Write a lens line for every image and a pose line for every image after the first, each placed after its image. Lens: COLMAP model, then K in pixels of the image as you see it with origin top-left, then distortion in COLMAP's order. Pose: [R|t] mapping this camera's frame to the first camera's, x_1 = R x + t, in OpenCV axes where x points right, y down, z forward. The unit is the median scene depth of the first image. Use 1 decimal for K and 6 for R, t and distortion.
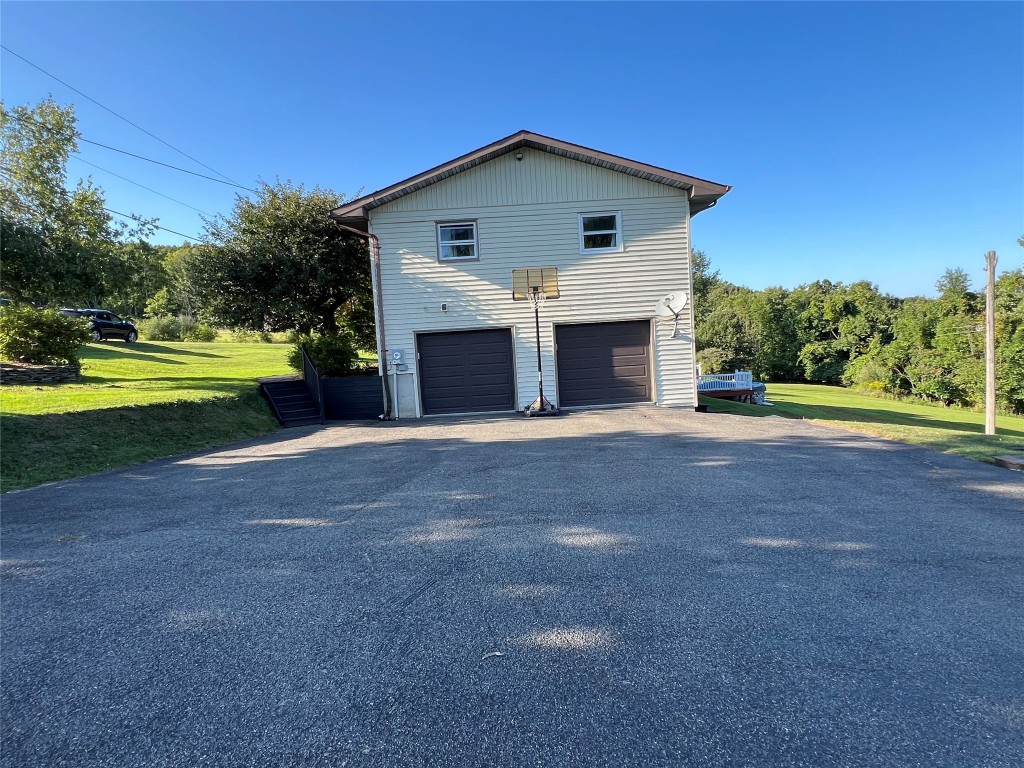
lens RADIAL K [[584.8, 0, 513.7], [0, 584.8, 382.9], [0, 0, 1]] dist [0.002375, -0.001499]
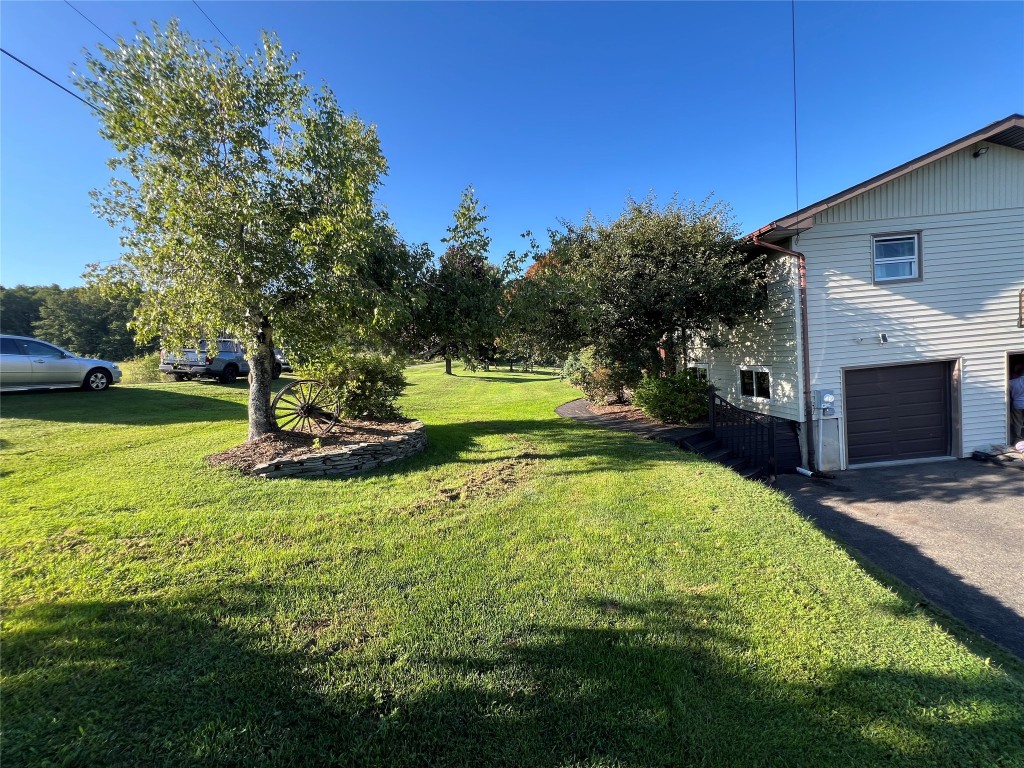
lens RADIAL K [[412.7, 0, 507.0], [0, 412.7, 386.2], [0, 0, 1]] dist [-0.001013, -0.000144]
pose [[0.999421, -0.033015, 0.008261, -0.652864], [0.032950, 0.999426, 0.007905, -0.082271], [-0.008518, -0.007628, 0.999935, 0.412742]]
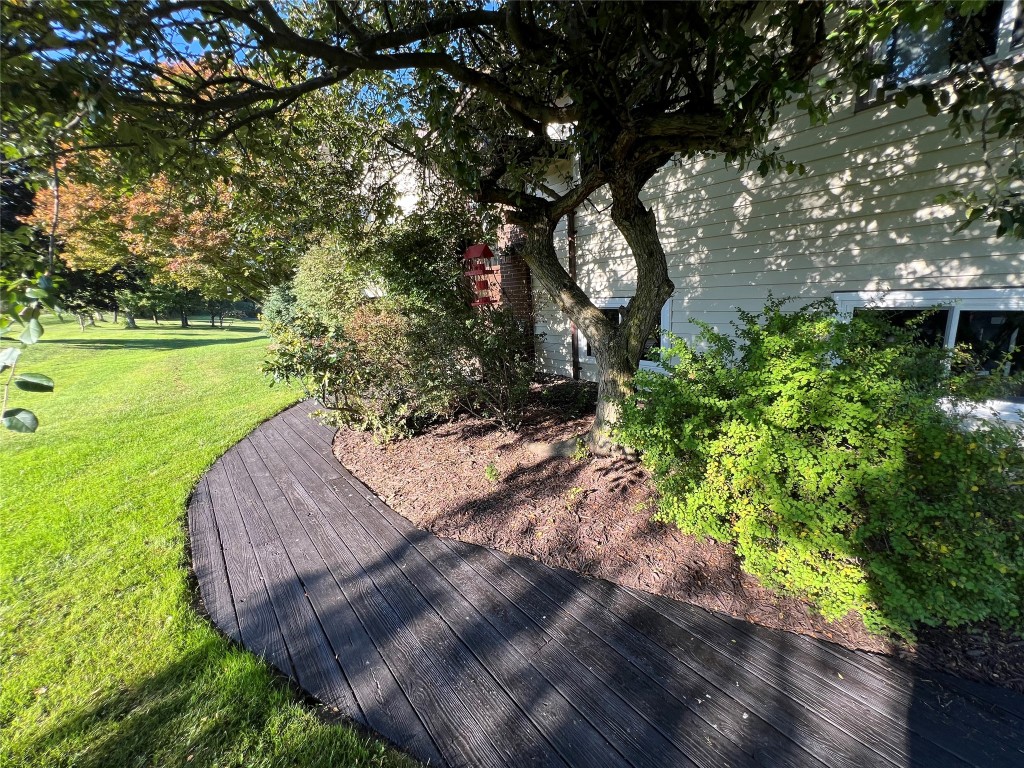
lens RADIAL K [[412.7, 0, 510.9], [0, 412.7, 380.8], [0, 0, 1]] dist [-0.001013, -0.000144]
pose [[0.794759, -0.132310, 0.592328, -0.529667], [0.061752, 0.988512, 0.137950, -0.094406], [-0.603775, -0.073060, 0.793800, 1.061741]]
